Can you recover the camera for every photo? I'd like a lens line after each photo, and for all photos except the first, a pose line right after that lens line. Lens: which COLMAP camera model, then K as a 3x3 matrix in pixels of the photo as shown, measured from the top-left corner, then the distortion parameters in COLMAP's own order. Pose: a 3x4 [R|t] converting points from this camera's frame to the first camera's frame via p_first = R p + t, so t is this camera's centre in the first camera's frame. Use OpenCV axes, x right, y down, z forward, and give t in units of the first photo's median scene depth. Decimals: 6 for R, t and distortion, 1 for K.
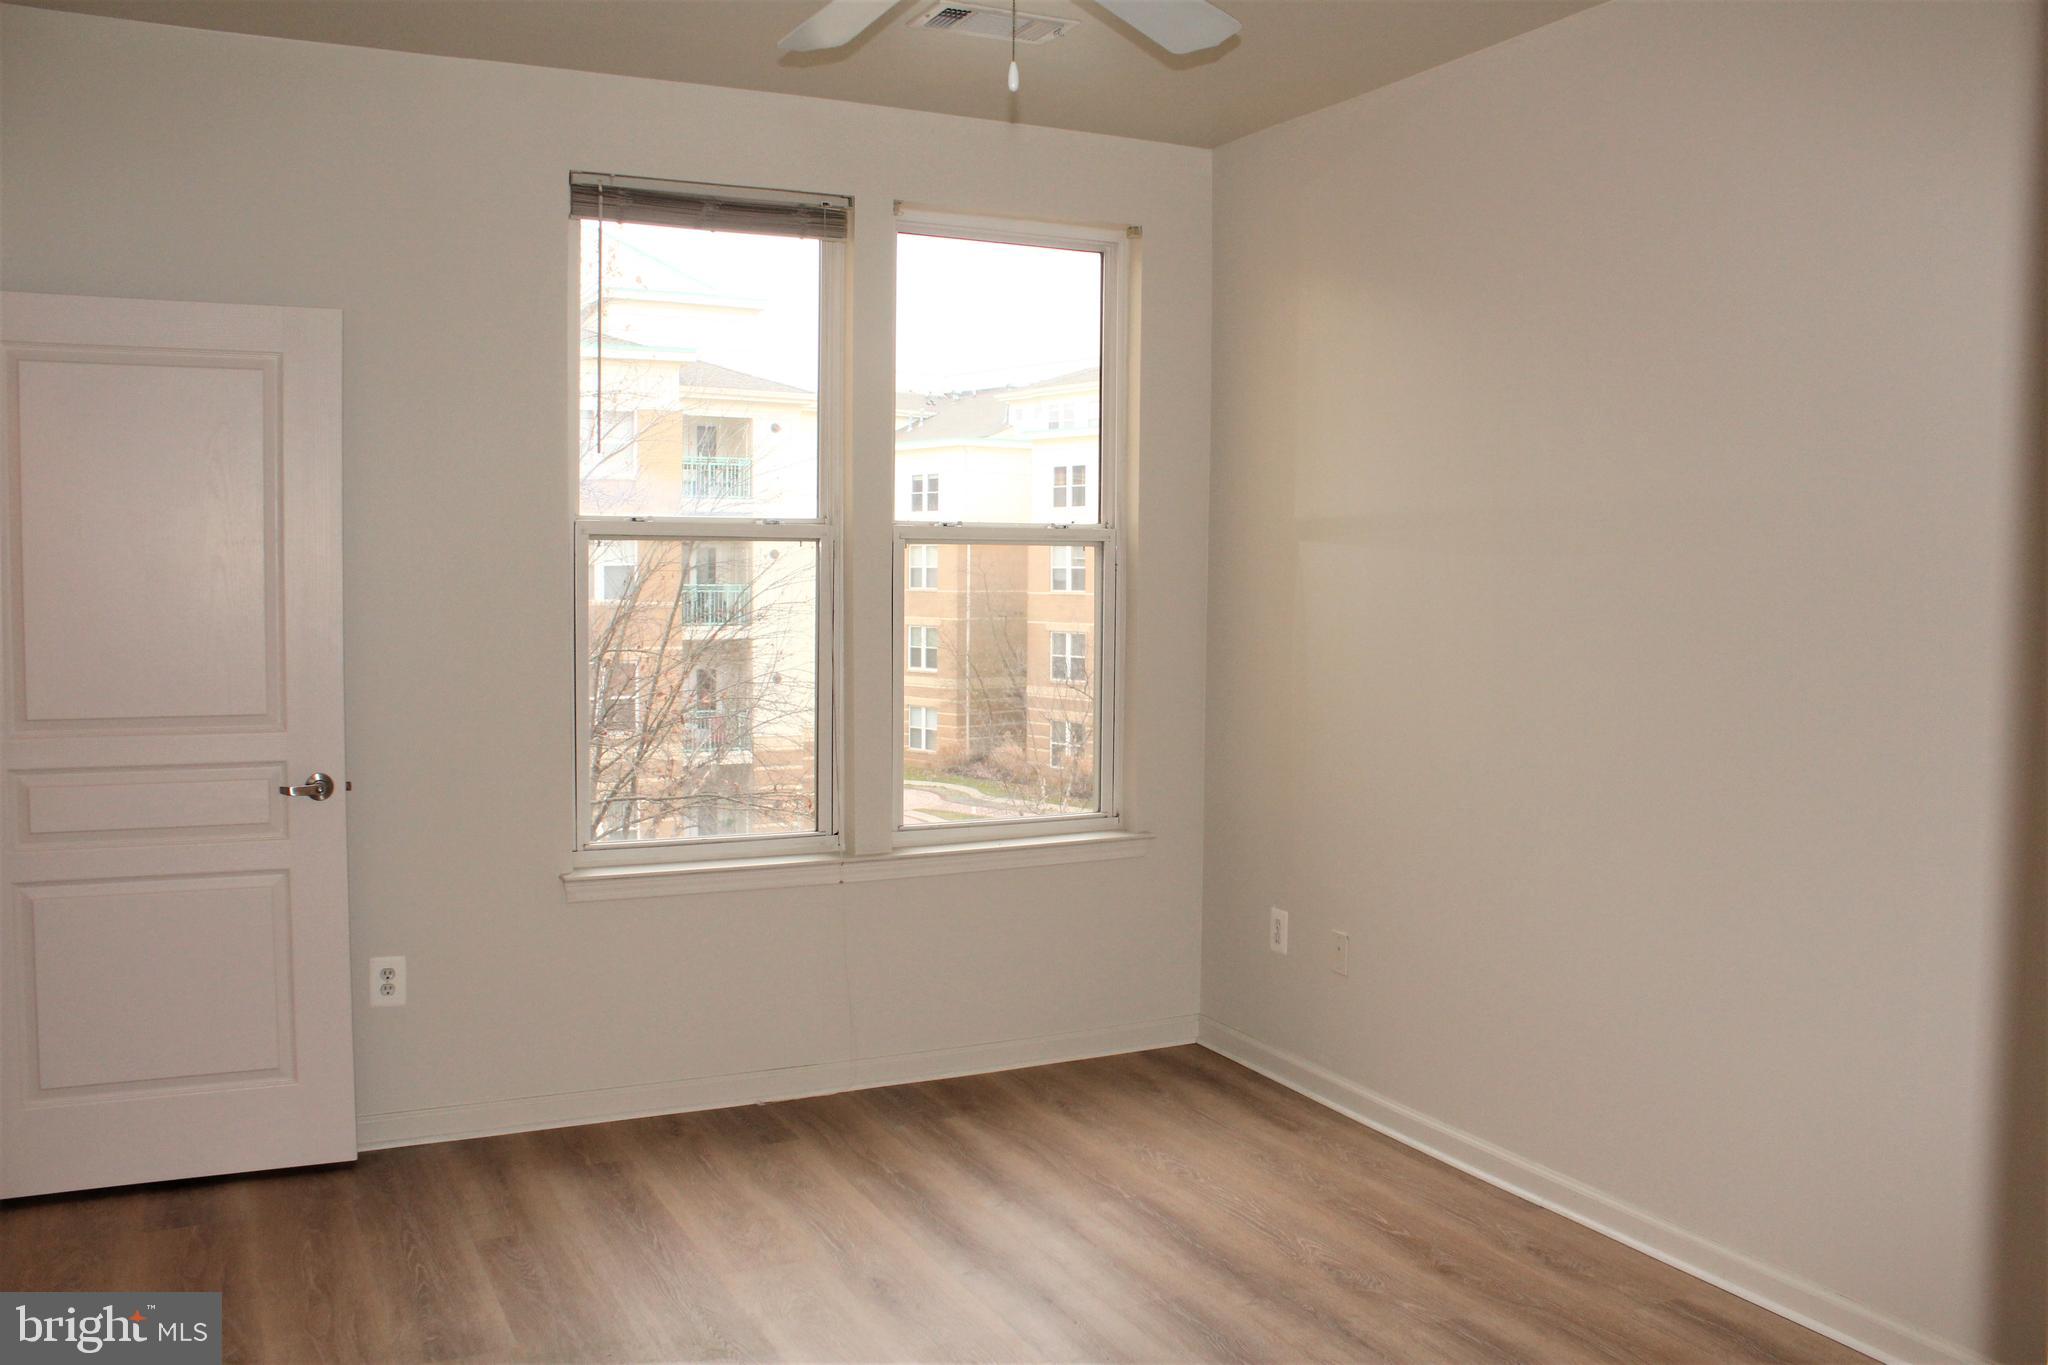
lens RADIAL K [[1714.6, 0, 1021.7], [0, 1714.6, 669.7], [0, 0, 1]] dist [-0.169904, 0.150873]
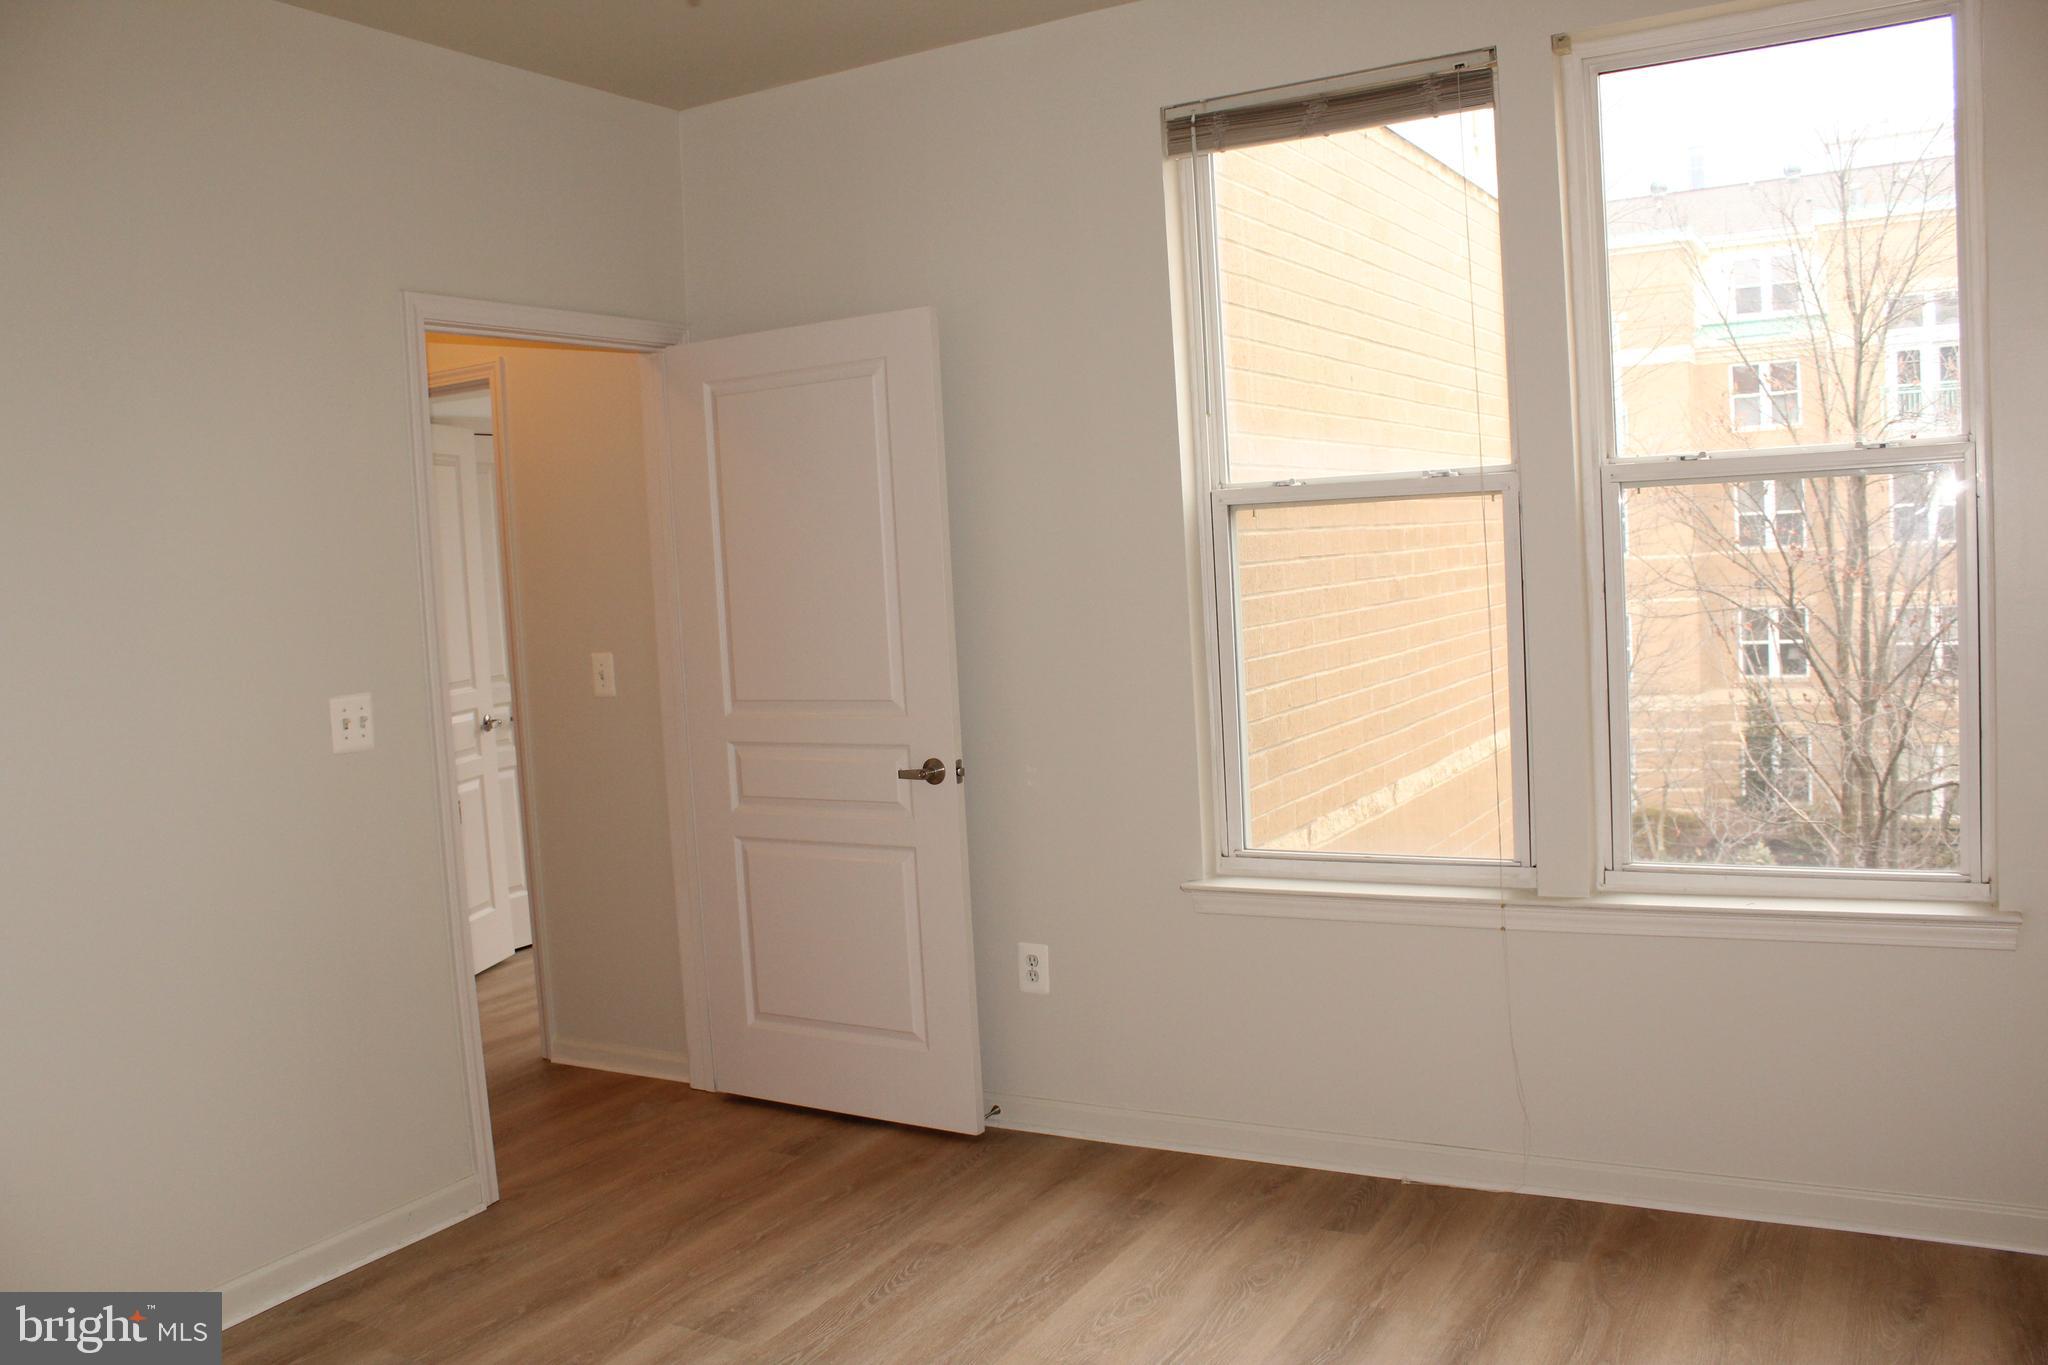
lens RADIAL K [[1714.6, 0, 1023.9], [0, 1714.6, 677.3], [0, 0, 1]] dist [-0.169904, 0.150873]
pose [[0.551503, 0.023199, -0.833850, 0.456757], [0.012110, 0.999285, 0.035811, -0.023860], [0.834085, -0.029847, 0.550828, 0.428178]]
